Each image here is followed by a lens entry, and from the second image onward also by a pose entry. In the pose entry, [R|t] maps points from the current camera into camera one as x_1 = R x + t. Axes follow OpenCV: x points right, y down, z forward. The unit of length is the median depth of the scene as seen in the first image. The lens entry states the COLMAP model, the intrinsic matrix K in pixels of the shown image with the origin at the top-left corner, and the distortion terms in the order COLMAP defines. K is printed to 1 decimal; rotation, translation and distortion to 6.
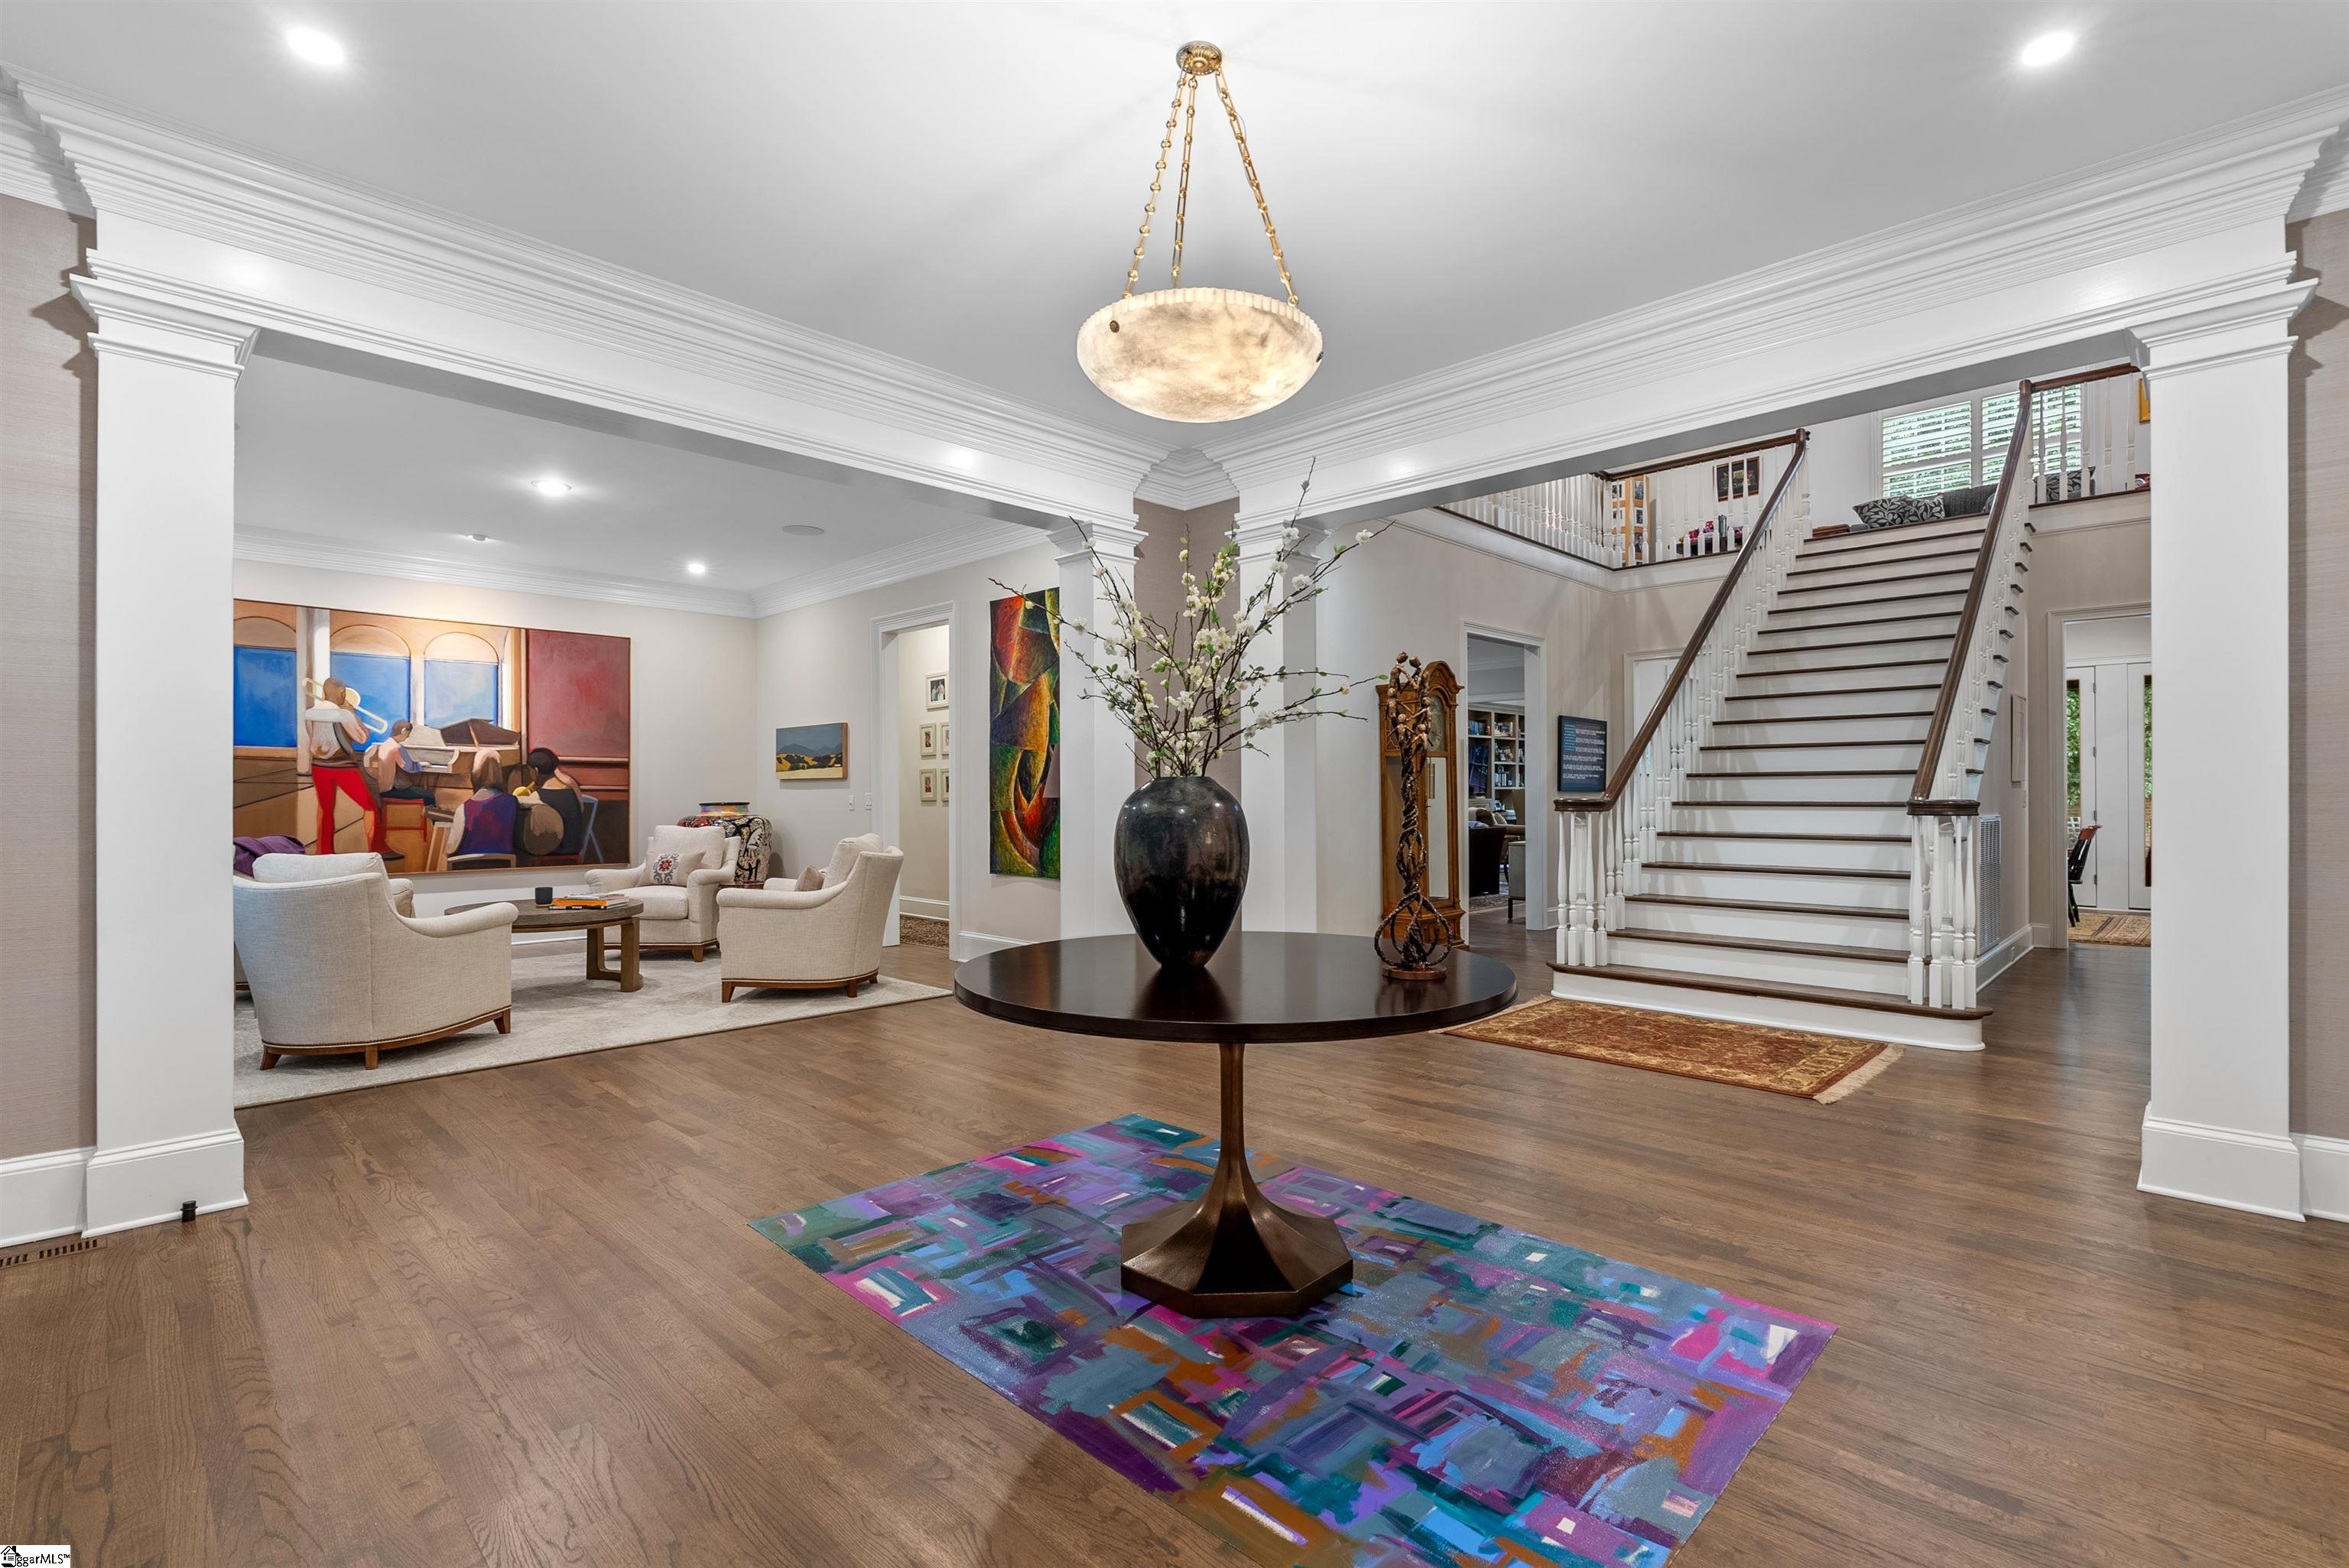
lens RADIAL K [[1073.1, 0, 1172.7], [0, 1073.1, 786.7], [0, 0, 1]] dist [-0.004977, 0.002936]
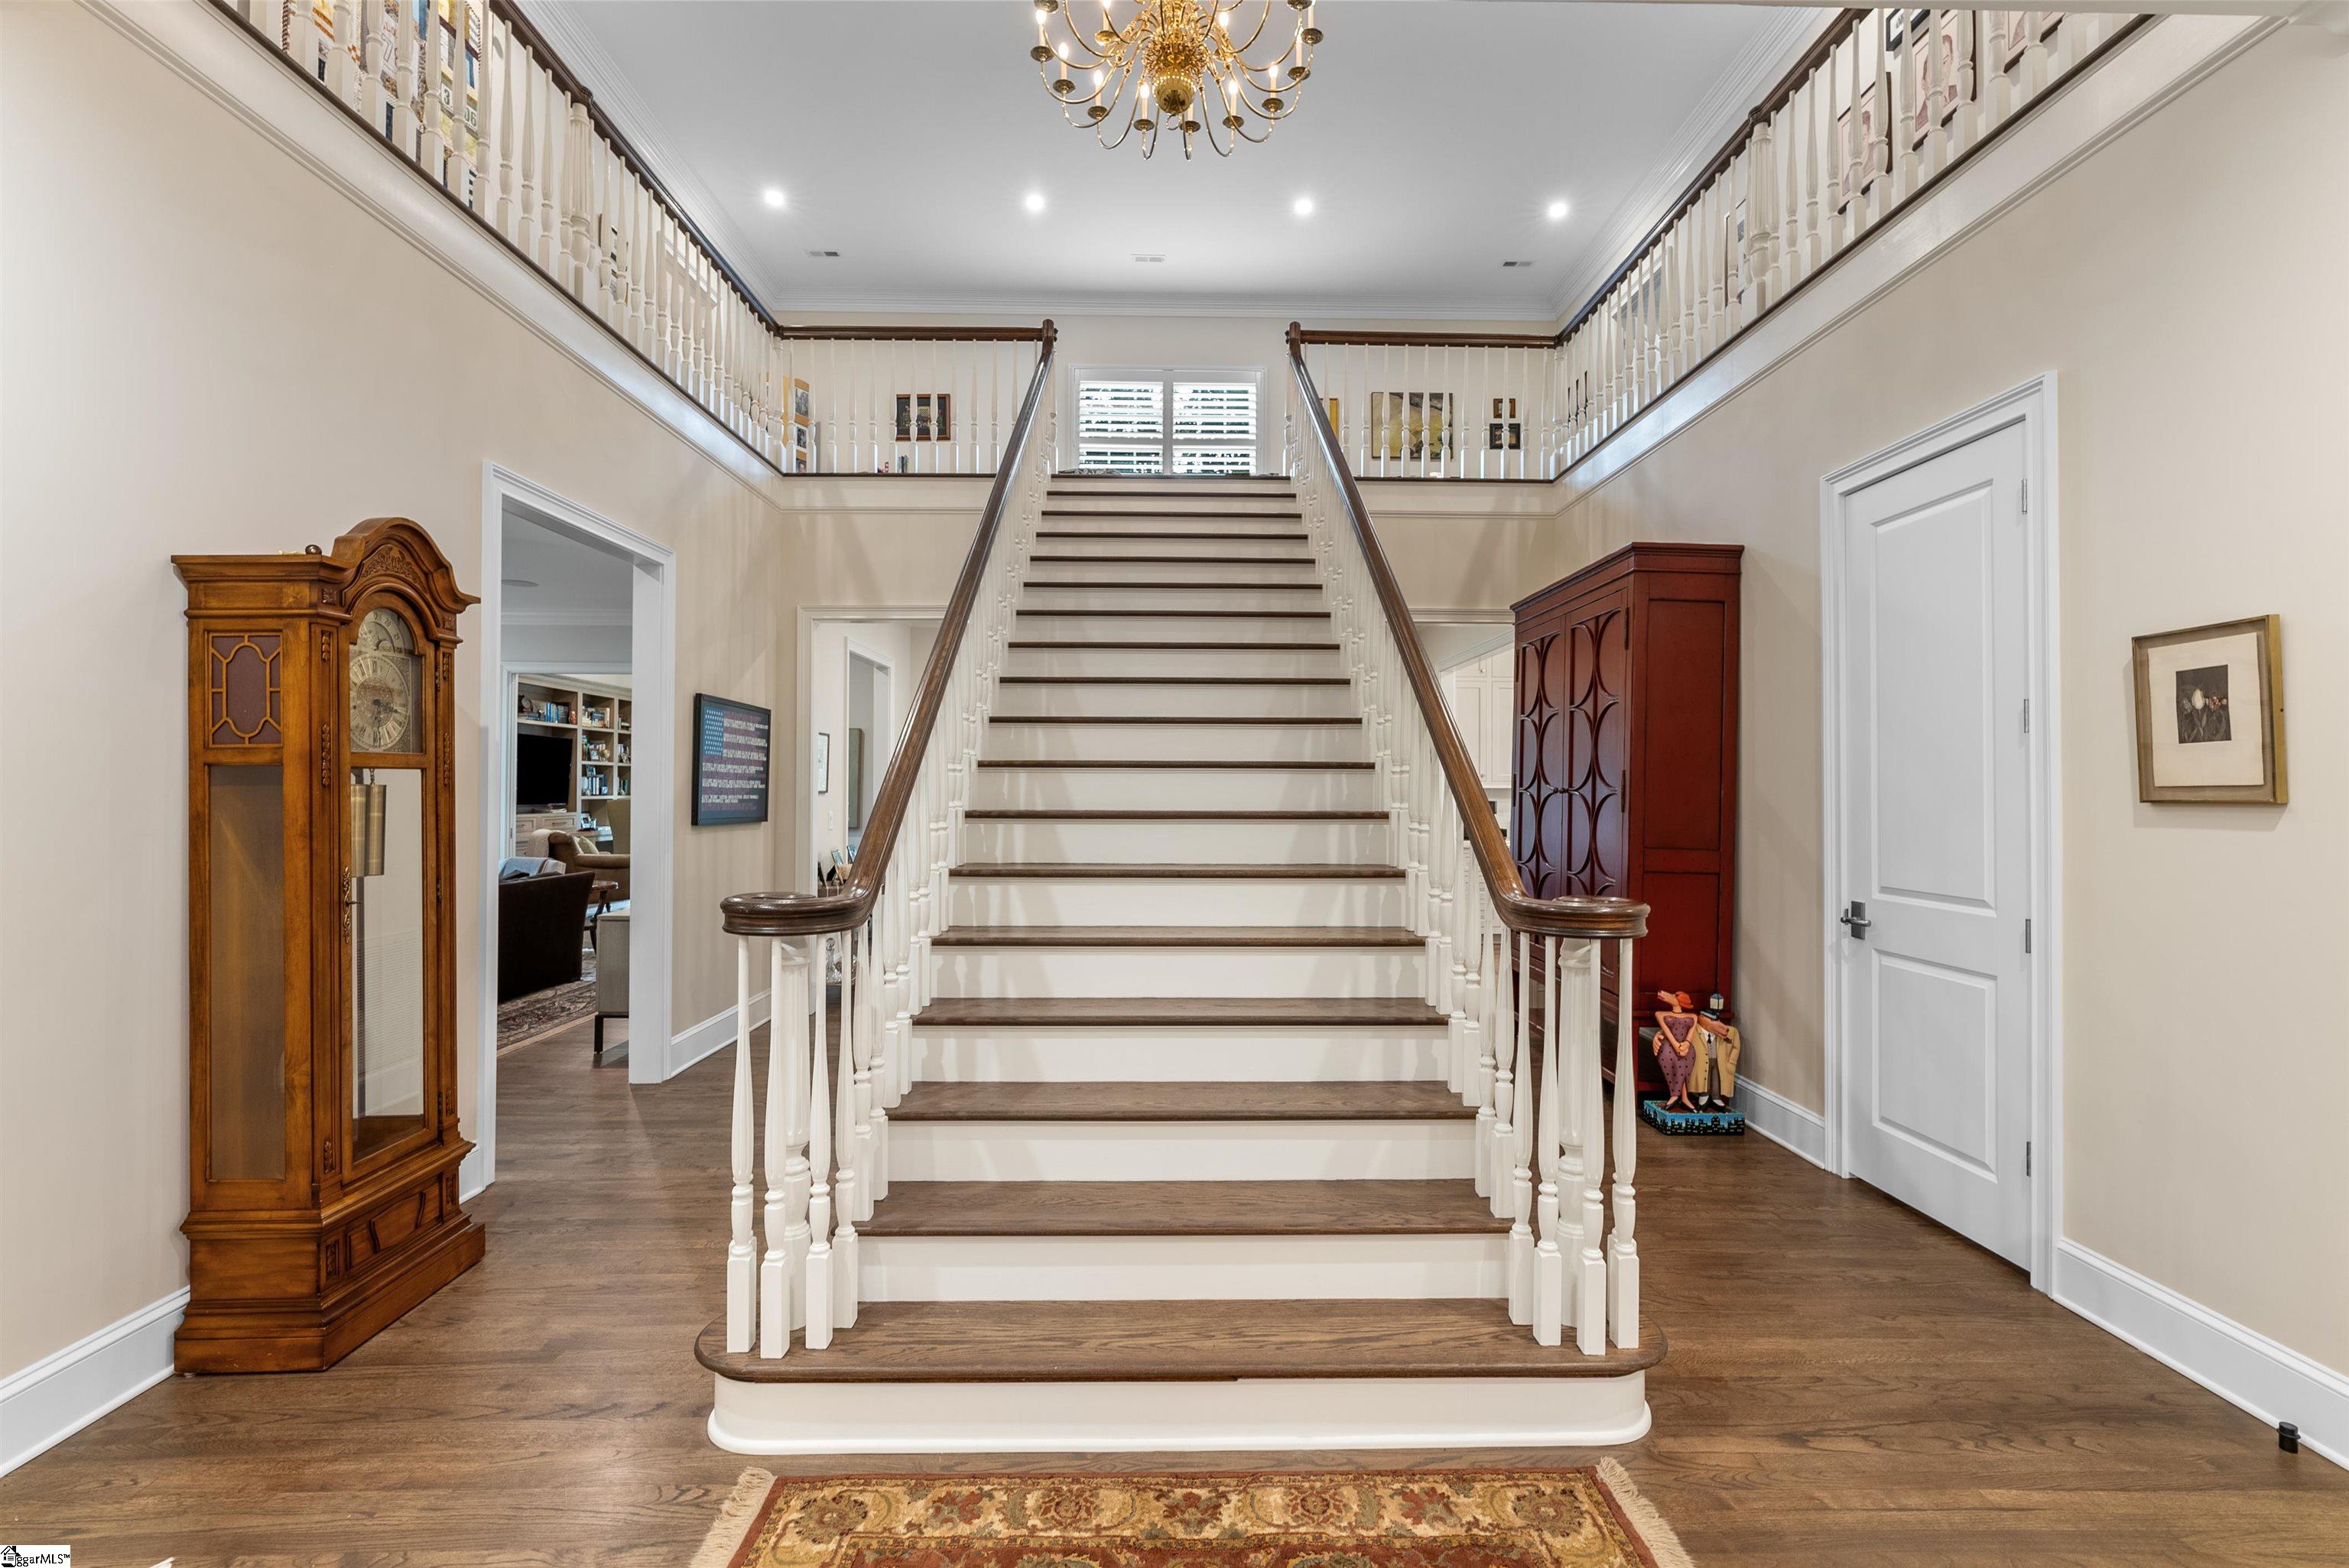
lens RADIAL K [[1073.1, 0, 1209.4], [0, 1073.1, 783.4], [0, 0, 1]] dist [-0.004977, 0.002936]
pose [[0.684674, 0.012958, 0.728734, 0.122909], [-0.011950, 0.999907, -0.006552, -0.016557], [-0.728751, -0.004223, 0.684766, 0.381995]]
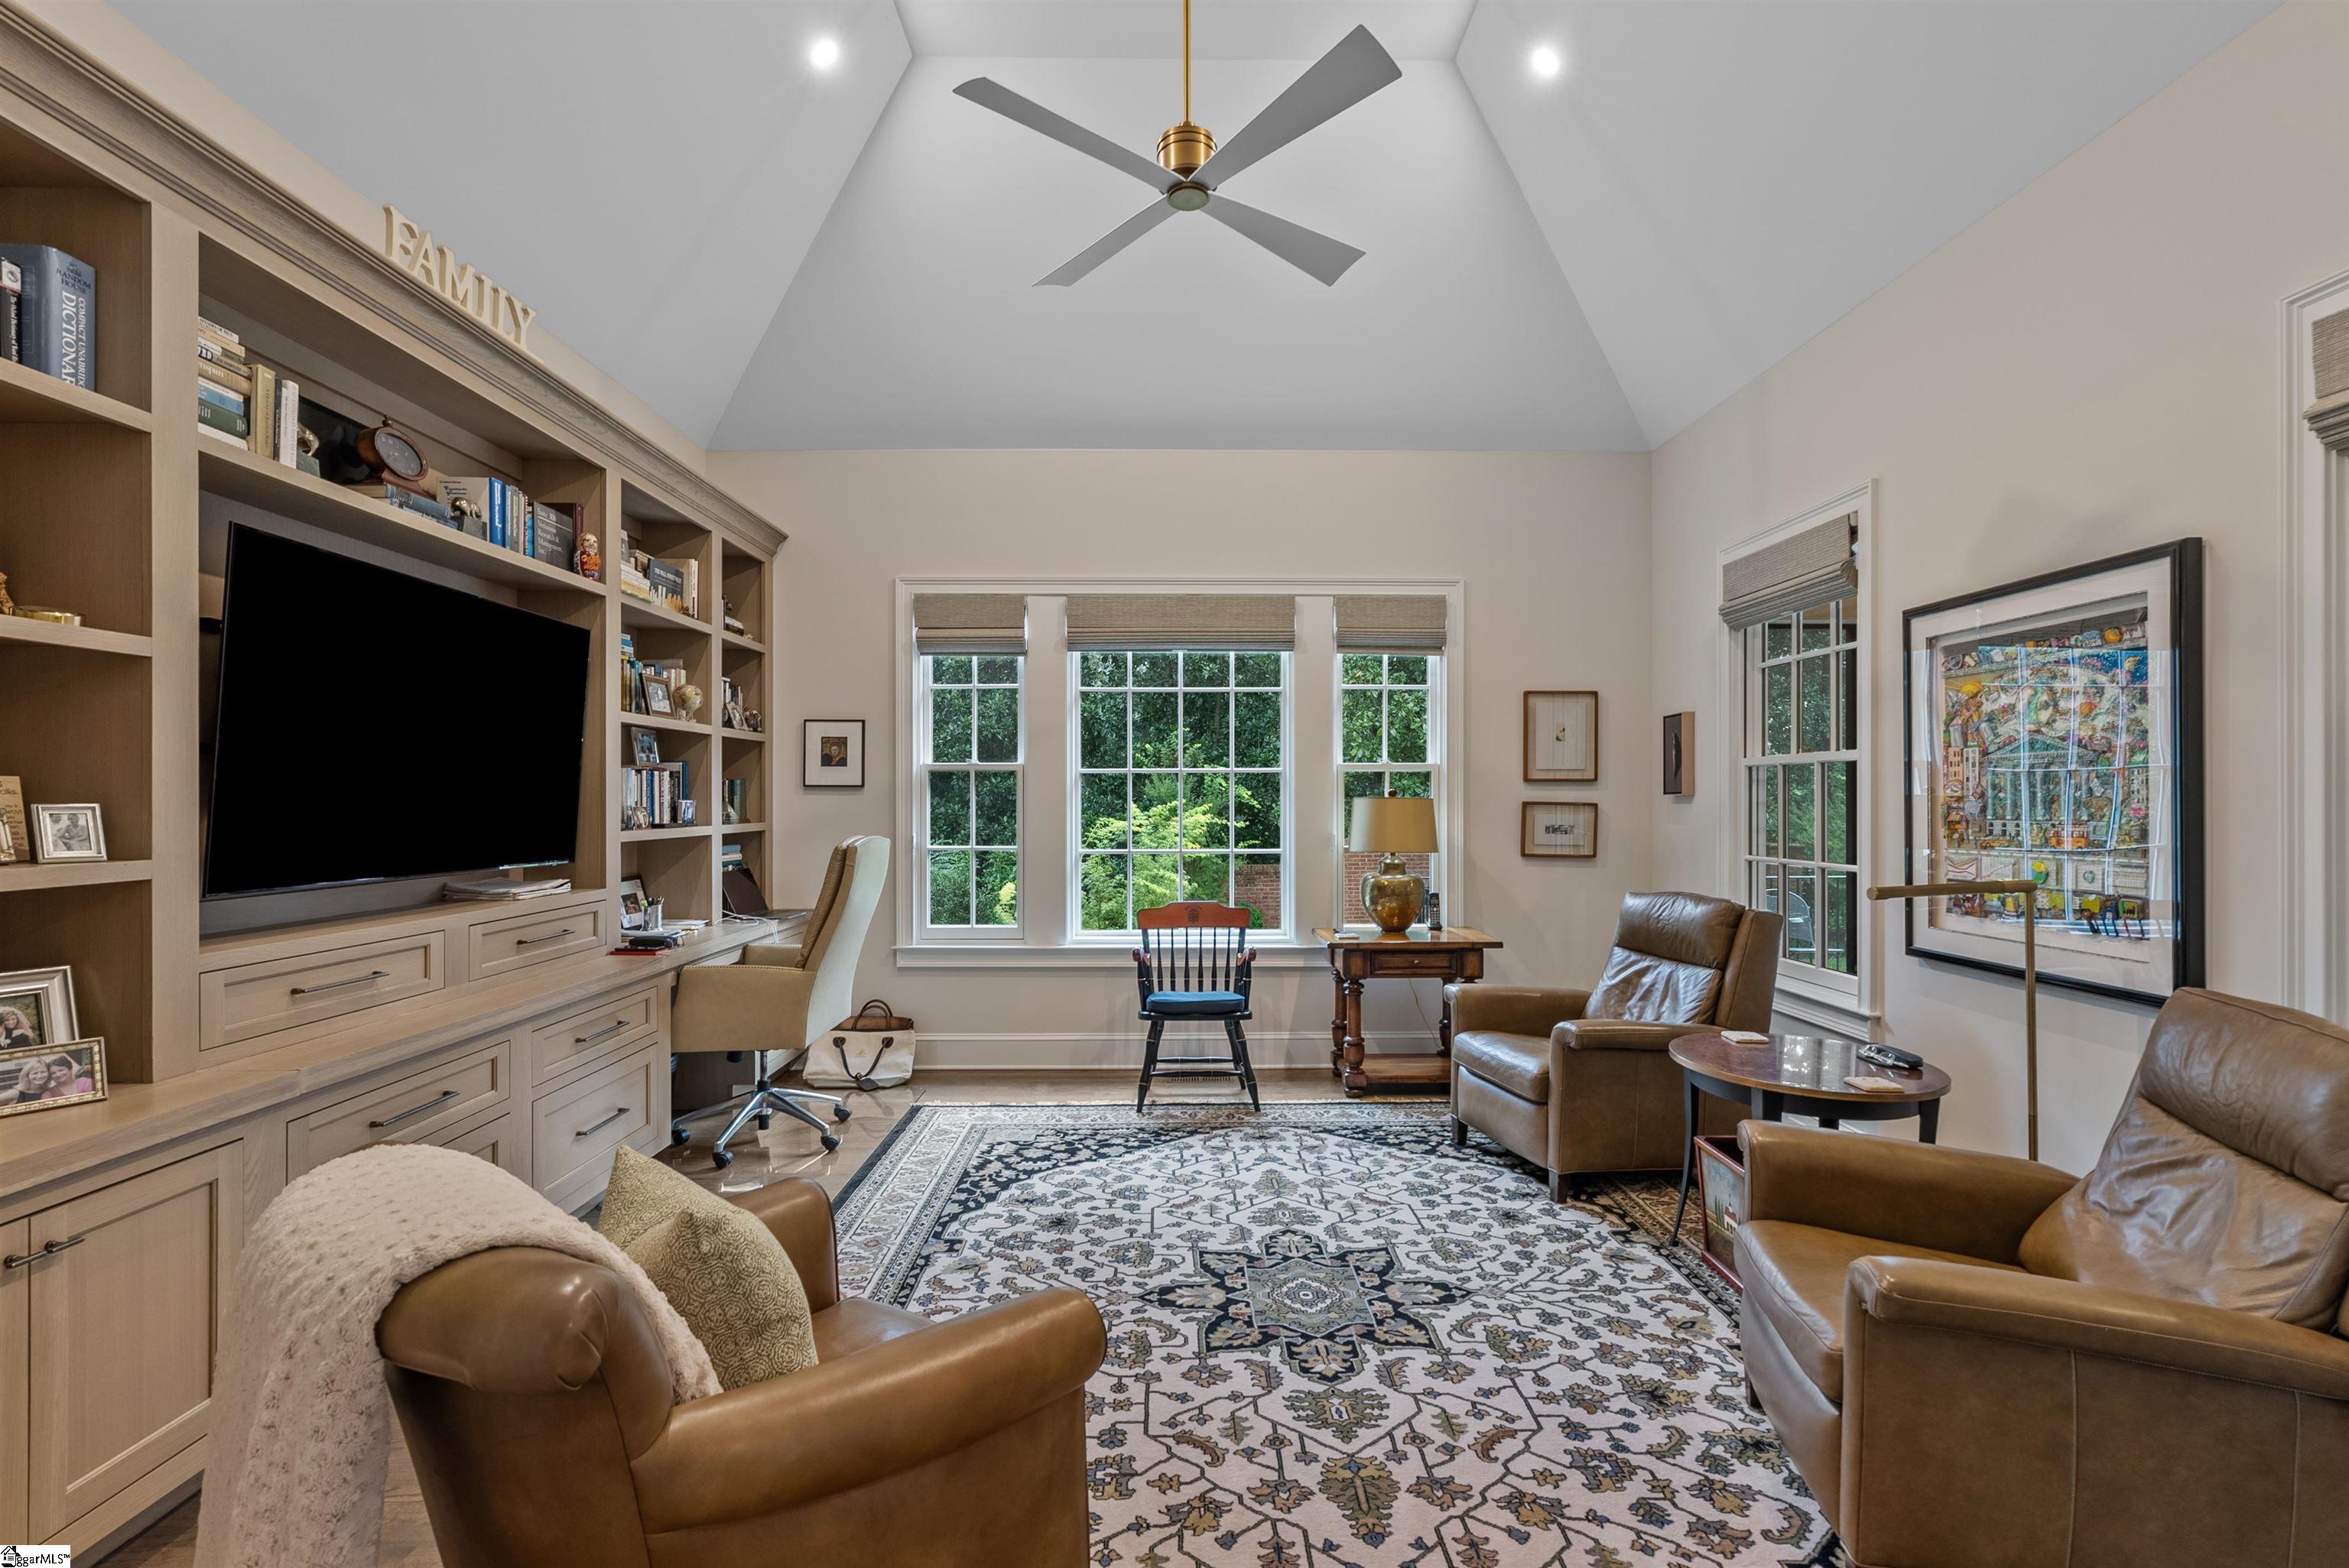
lens RADIAL K [[1073.1, 0, 1193.8], [0, 1073.1, 793.6], [0, 0, 1]] dist [-0.004977, 0.002936]
pose [[-0.717227, 0.005811, 0.696816, 0.127532], [0.004013, 0.999983, -0.004209, -0.010956], [-0.696828, -0.000222, -0.717238, 2.104822]]
